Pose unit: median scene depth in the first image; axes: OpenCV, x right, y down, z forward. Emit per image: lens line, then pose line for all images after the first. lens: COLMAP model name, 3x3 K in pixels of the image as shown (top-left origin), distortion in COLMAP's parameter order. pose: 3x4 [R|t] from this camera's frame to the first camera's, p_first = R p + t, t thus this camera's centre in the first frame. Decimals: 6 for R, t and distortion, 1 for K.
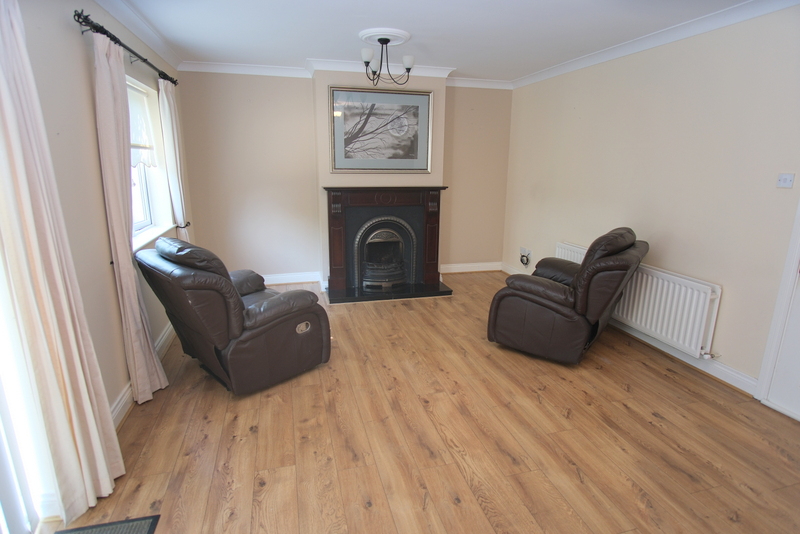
lens RADIAL K [[427.8, 0, 400.3], [0, 427.8, 265.3], [0, 0, 1]] dist [-0.025010, 0.006851]
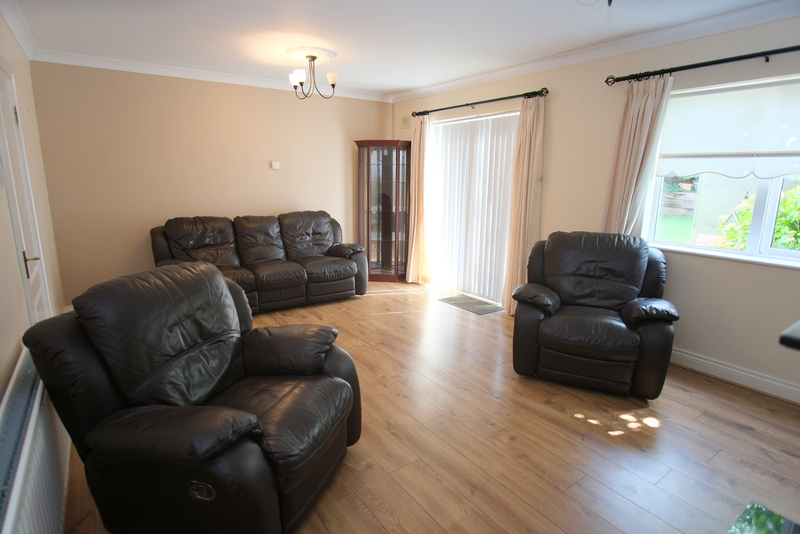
lens RADIAL K [[427.8, 0, 397.7], [0, 427.8, 268.9], [0, 0, 1]] dist [-0.025010, 0.006851]
pose [[-0.940261, 0.055566, -0.335891, 0.390685], [-0.097917, 0.900771, 0.423111, -0.365279], [0.326071, 0.430724, -0.841519, 1.601876]]
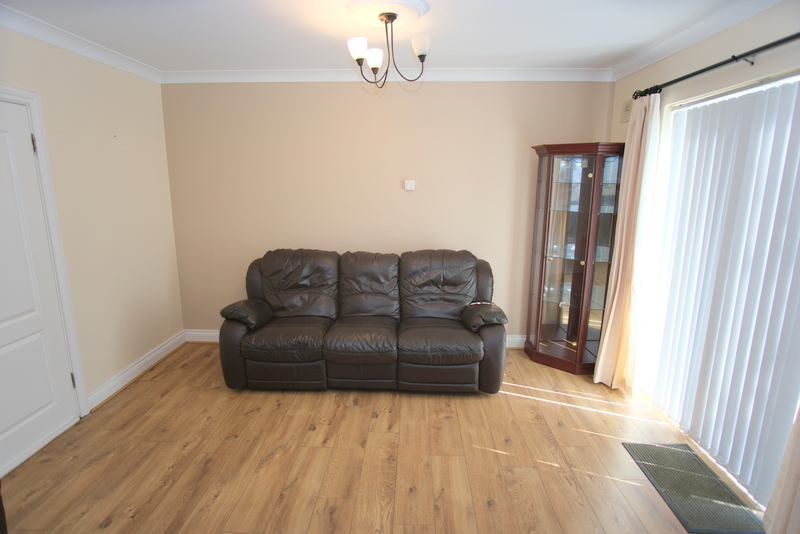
lens RADIAL K [[427.8, 0, 403.5], [0, 427.8, 267.6], [0, 0, 1]] dist [-0.025010, 0.006851]
pose [[-0.956974, -0.071722, 0.281170, -0.075190], [0.056799, 0.903929, 0.423894, -0.290046], [-0.284560, 0.421625, -0.860963, 1.055622]]
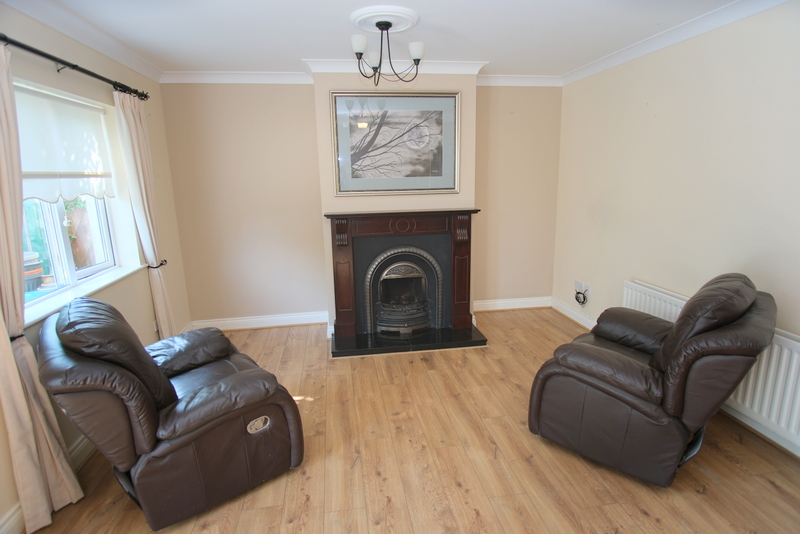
lens RADIAL K [[427.8, 0, 400.6], [0, 427.8, 266.7], [0, 0, 1]] dist [-0.025010, 0.006851]
pose [[0.993466, -0.005418, -0.114000, 0.081817], [0.003075, 0.999781, -0.020723, -0.093230], [0.114087, 0.020237, 0.993265, 0.291282]]
